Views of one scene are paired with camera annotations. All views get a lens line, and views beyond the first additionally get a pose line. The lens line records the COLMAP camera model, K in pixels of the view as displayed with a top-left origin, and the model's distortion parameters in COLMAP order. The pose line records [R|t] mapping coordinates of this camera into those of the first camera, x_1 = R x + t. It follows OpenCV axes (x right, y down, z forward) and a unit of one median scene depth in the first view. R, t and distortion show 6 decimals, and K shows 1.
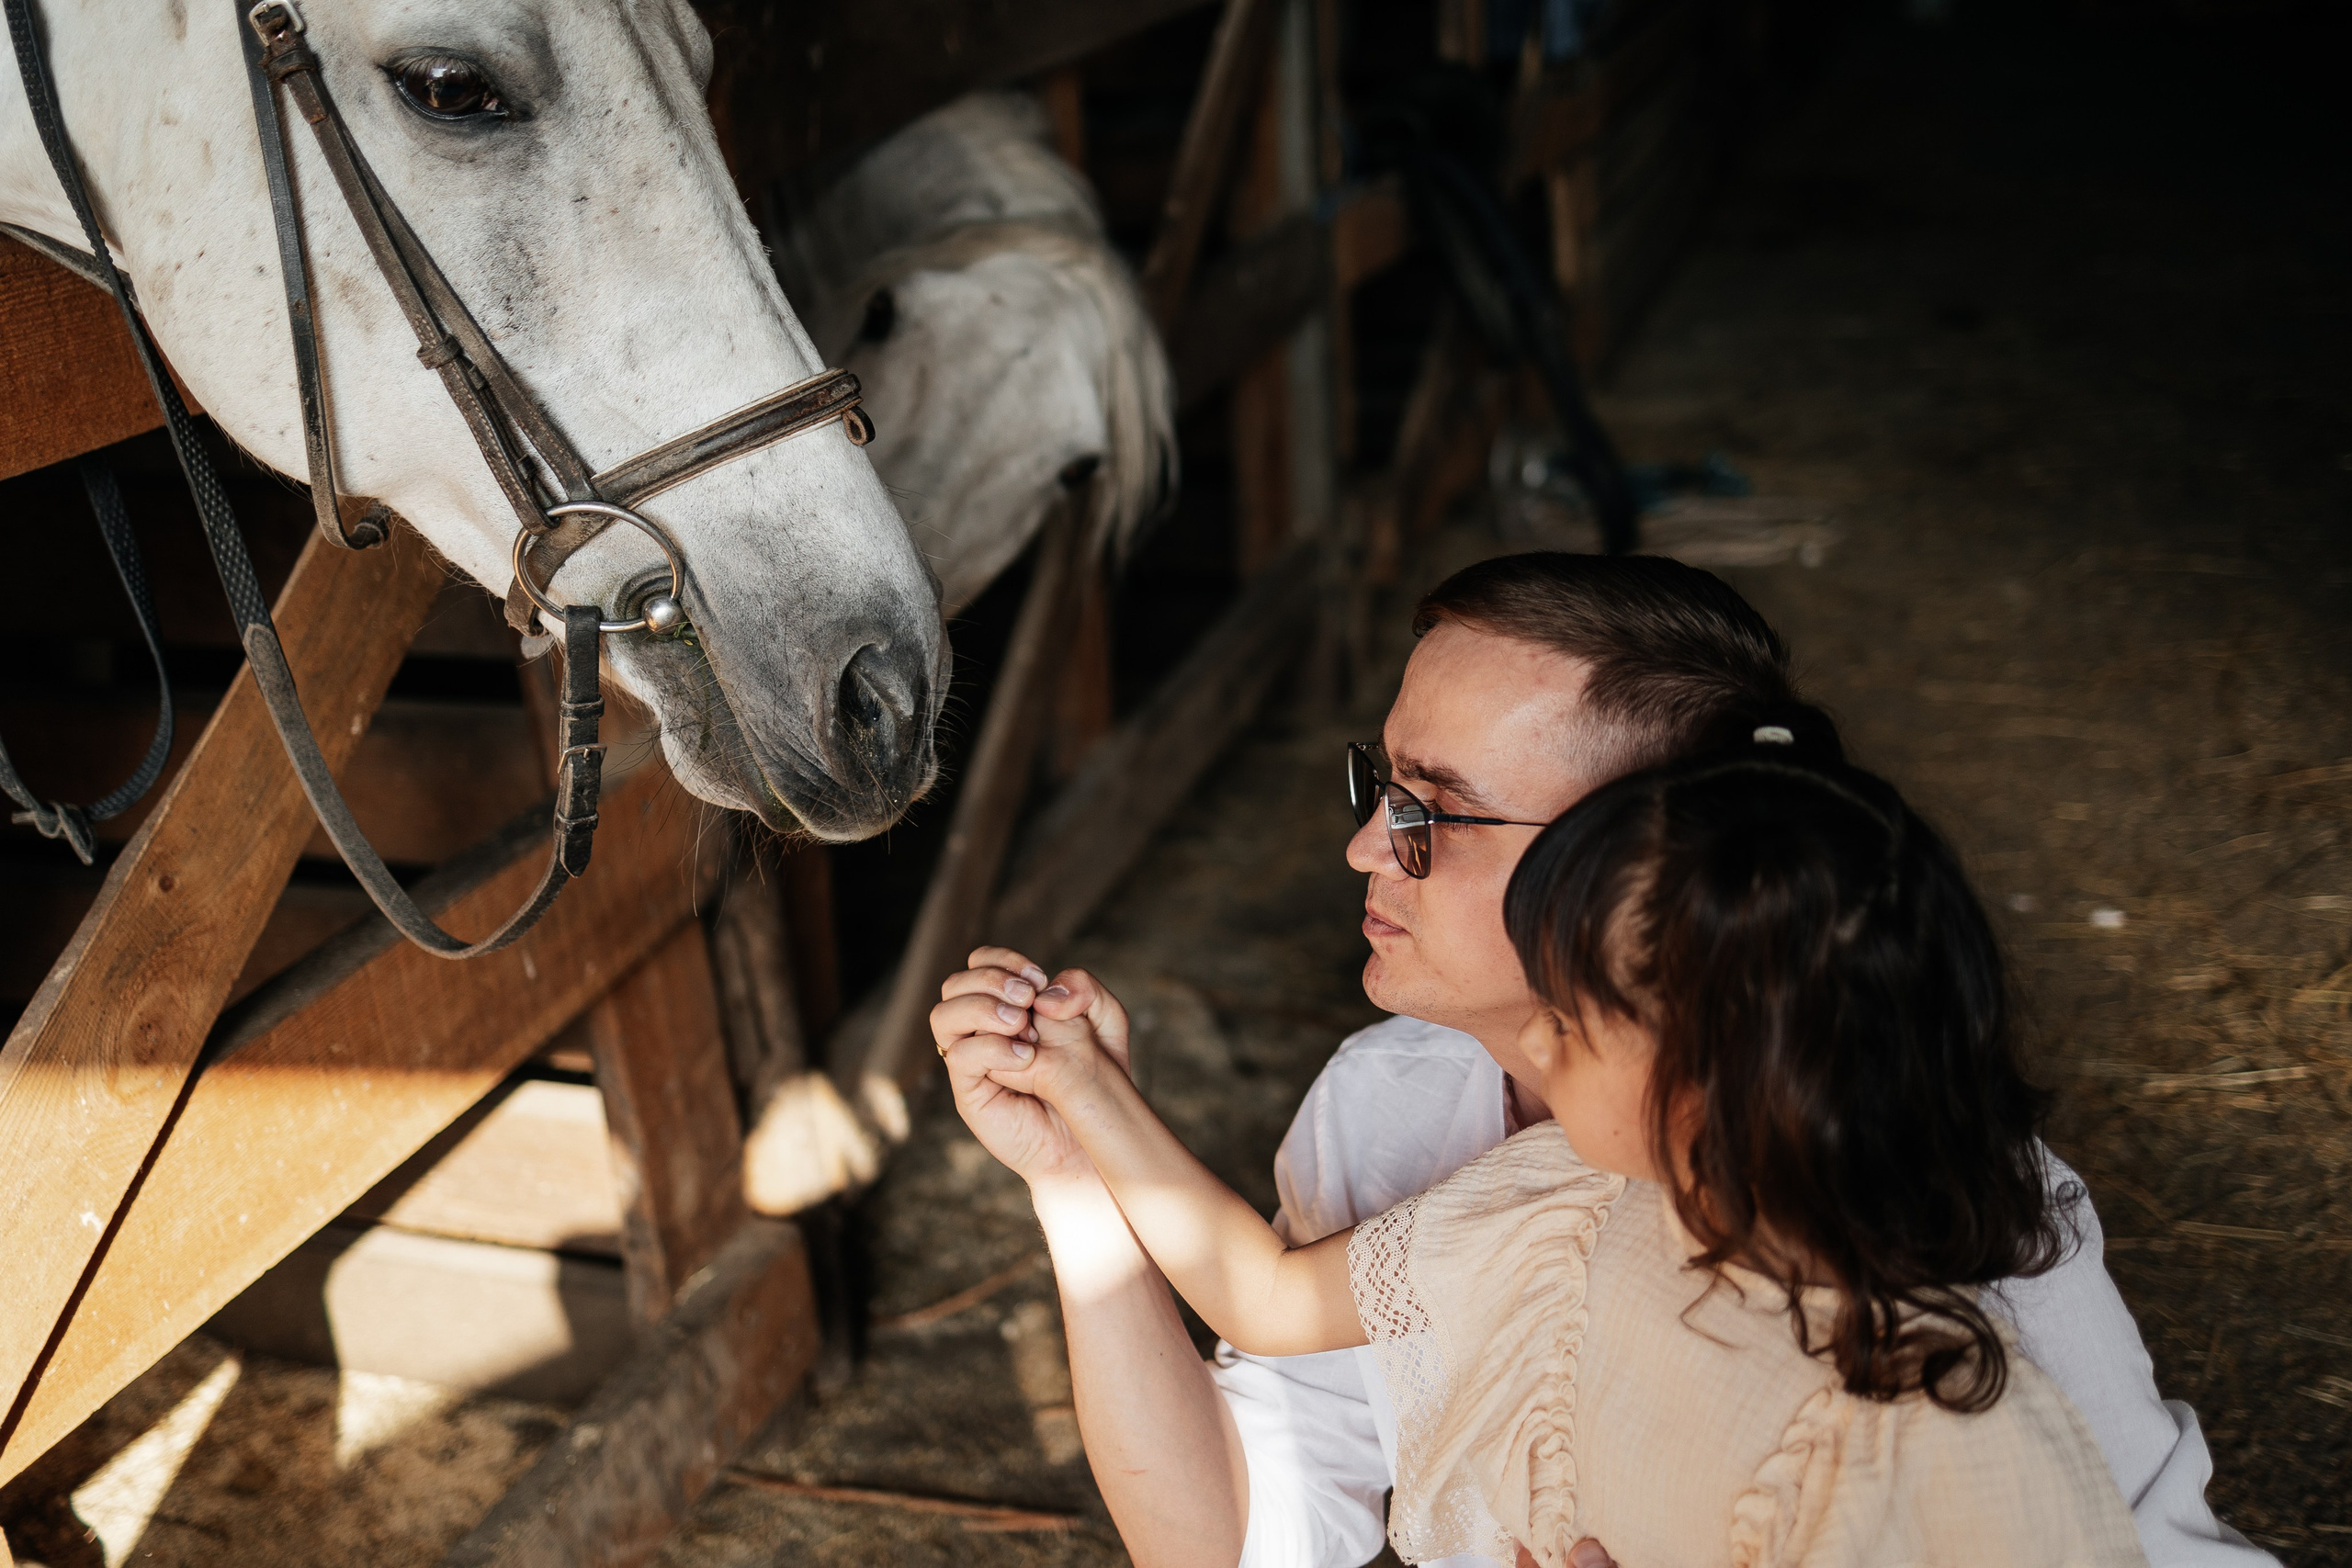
lens RADIAL K [[2386.1, 0, 1160.9], [0, 2386.1, 759.6], [0, 0, 1]] dist [0.020952, 0.000000]
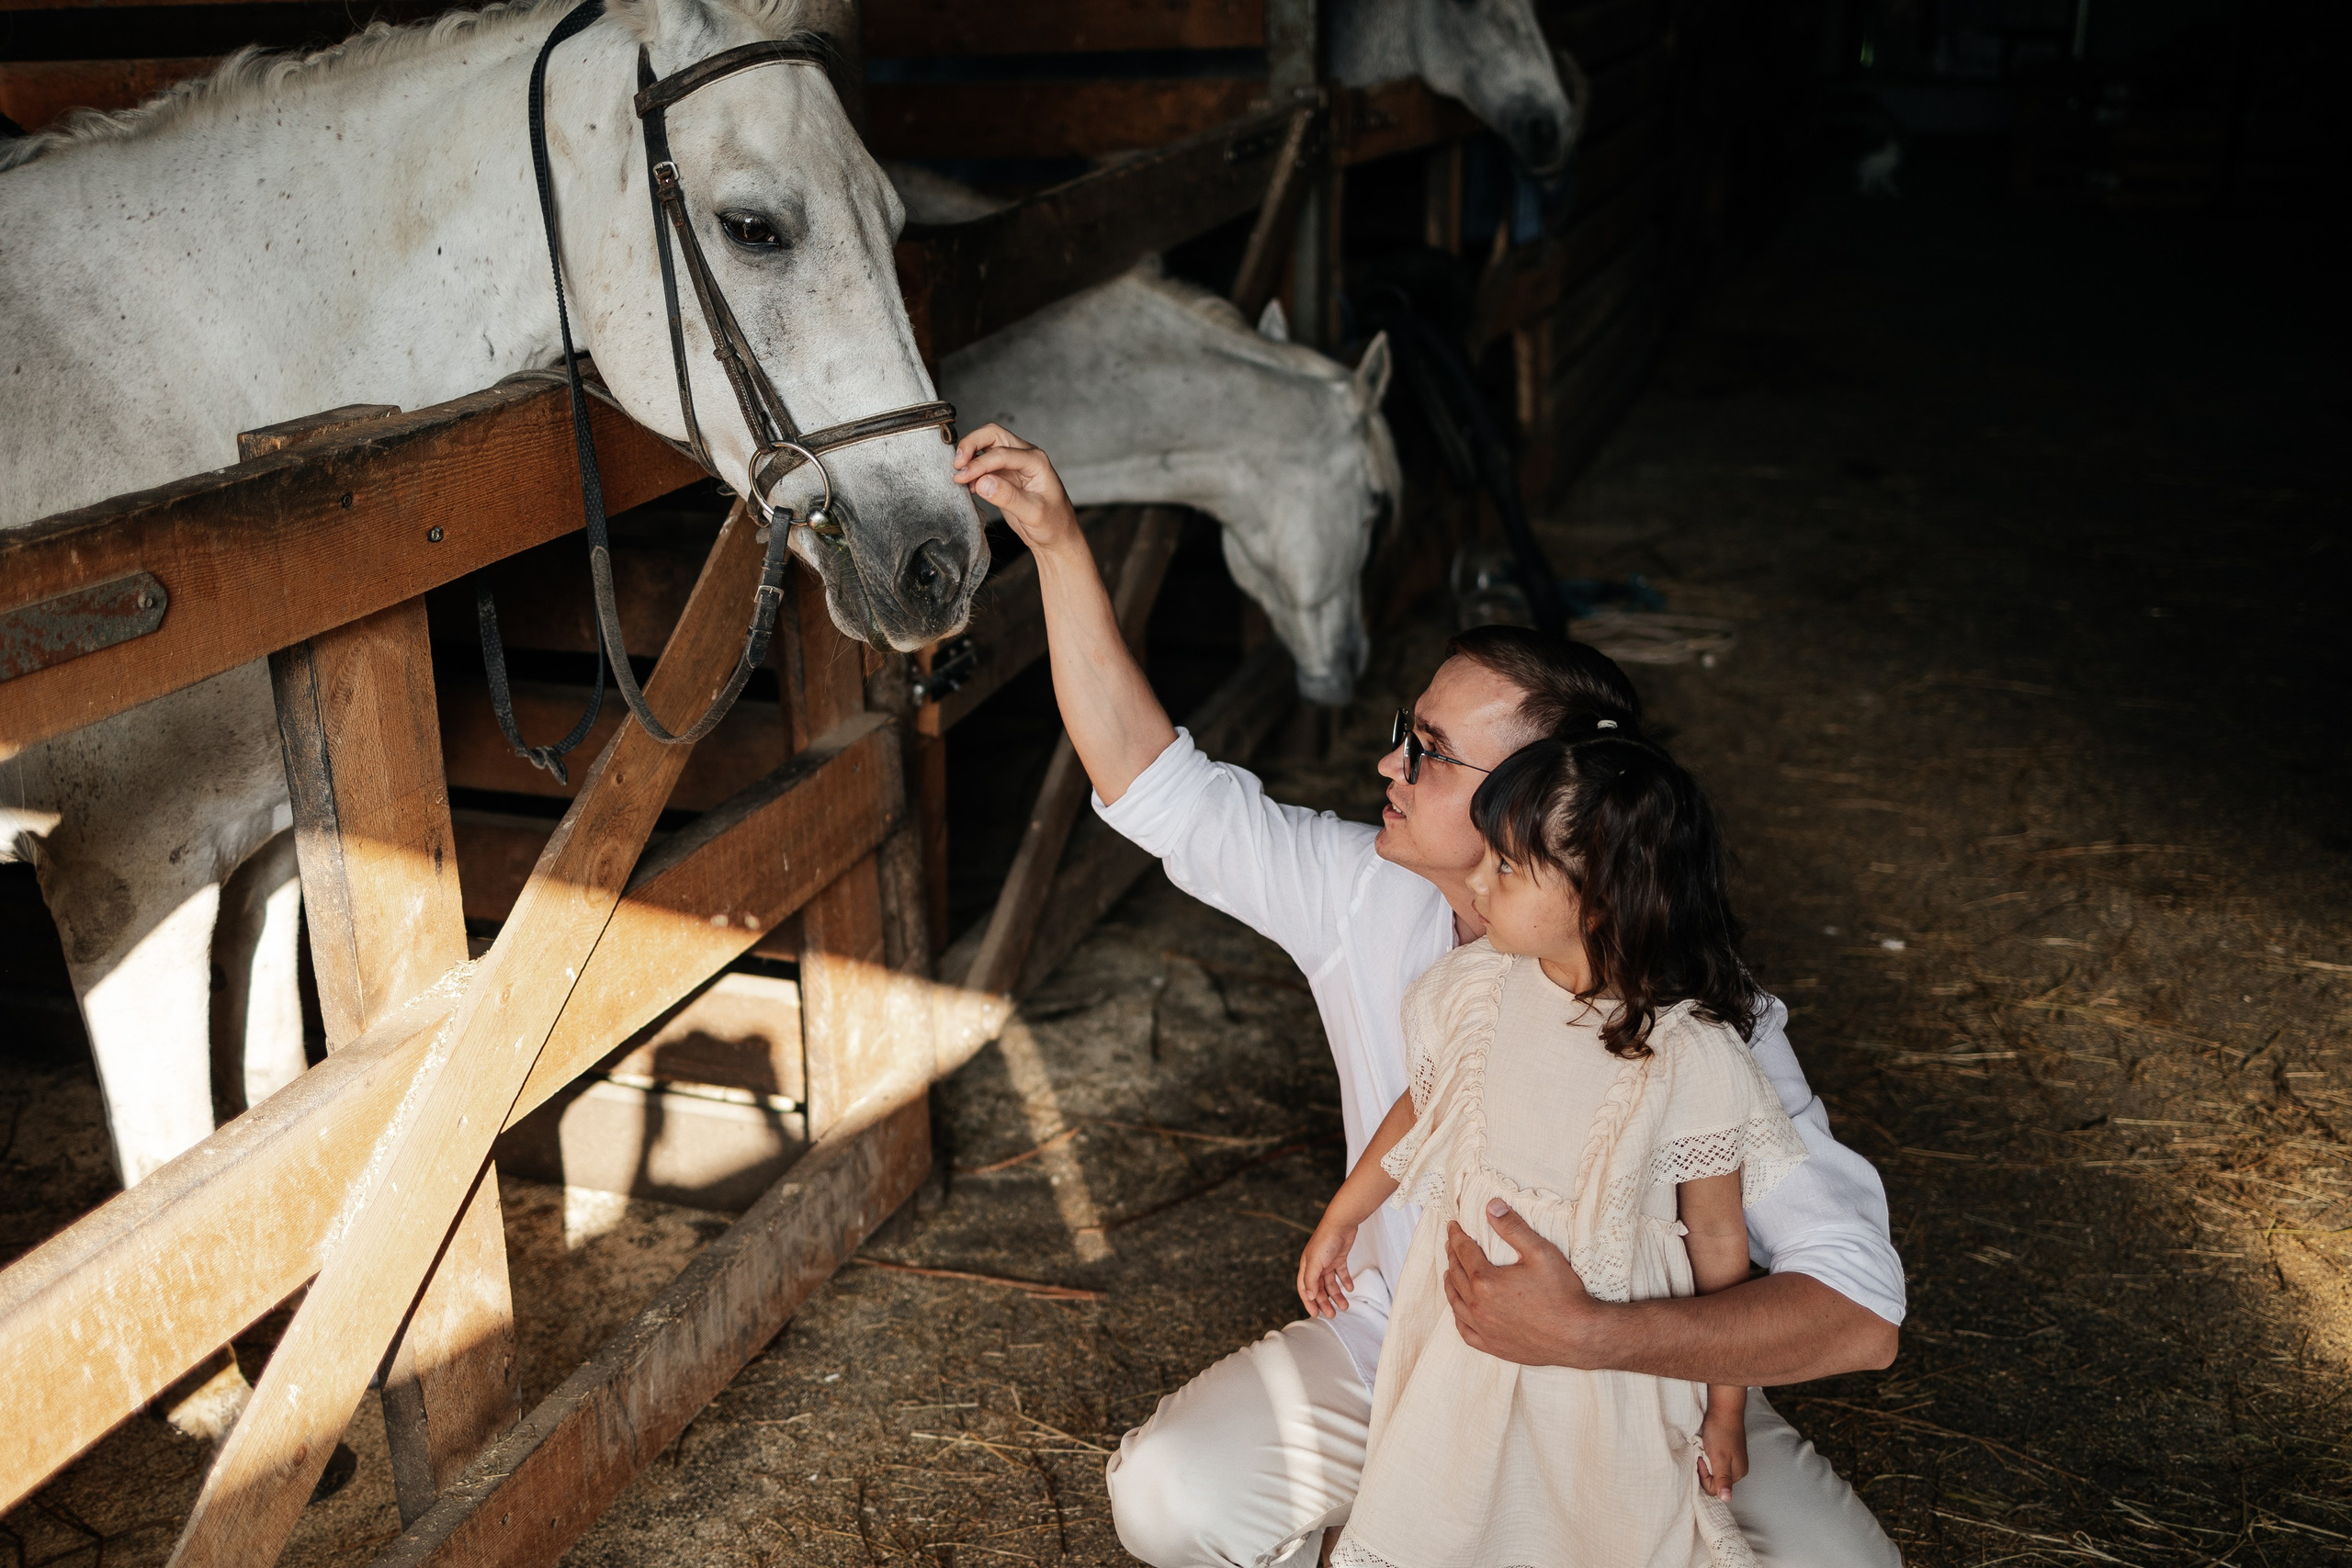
lens RADIAL K [[2386.1, 0, 1178.0], [0, 2386.1, 769.2], [0, 0, 1]] dist [0.020952, 0.000000]
pose [[0.998192, 0.057144, 0.018637, -0.033365], [-0.056533, 0.997894, -0.031808, 0.044293], [-0.020415, 0.030697, 0.999320, -0.392921]]
